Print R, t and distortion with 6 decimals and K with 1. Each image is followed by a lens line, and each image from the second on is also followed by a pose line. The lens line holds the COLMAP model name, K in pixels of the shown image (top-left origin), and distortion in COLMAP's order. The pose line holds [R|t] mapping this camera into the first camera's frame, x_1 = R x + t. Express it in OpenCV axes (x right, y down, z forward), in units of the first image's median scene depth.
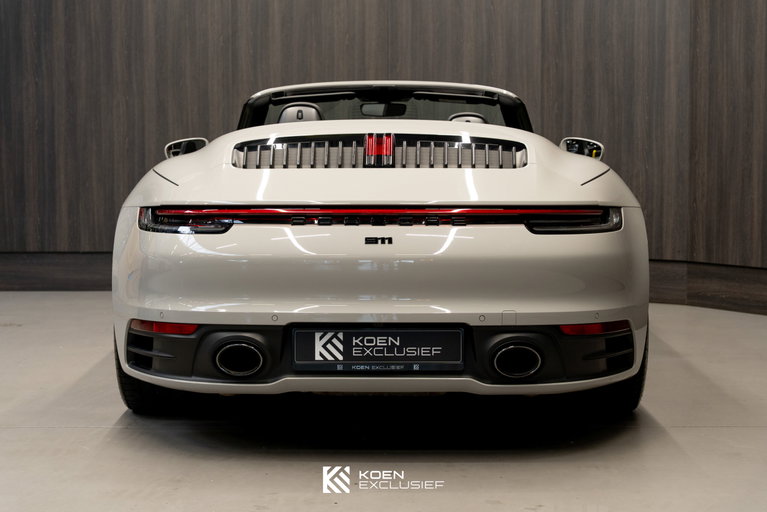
lens RADIAL K [[1522.2, 0, 375.4], [0, 1522.2, 244.7], [0, 0, 1]] dist [0.006971, 0.240811]
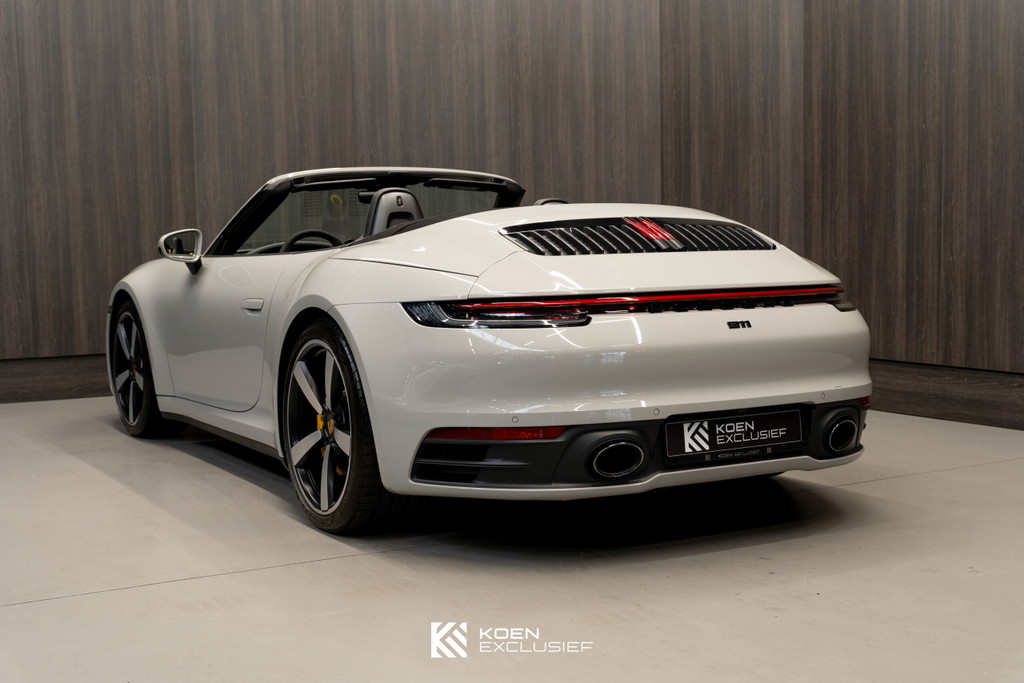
lens RADIAL K [[1403.2, 0, 512.0], [0, 1403.2, 341.5], [0, 0, 1]] dist [0.005938, 0.067348]
pose [[0.862564, -0.052771, 0.503189, -0.524987], [0.049377, 0.998578, 0.020082, -0.015585], [-0.503534, 0.007524, 0.863943, 0.265963]]
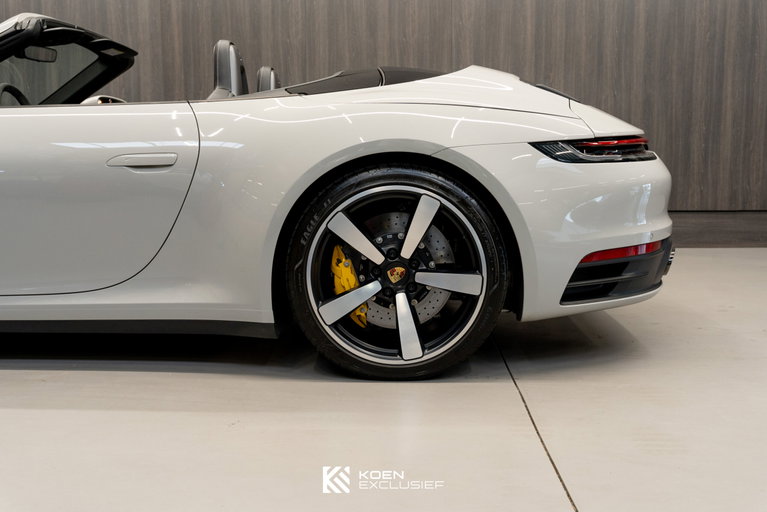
lens RADIAL K [[912.7, 0, 383.5], [0, 912.7, 256.0], [0, 0, 1]] dist [0.002877, 0.020933]
pose [[0.017458, -0.125830, 0.991898, -0.747304], [0.072300, 0.989611, 0.124267, -0.032764], [-0.997230, 0.069545, 0.026374, 1.106094]]
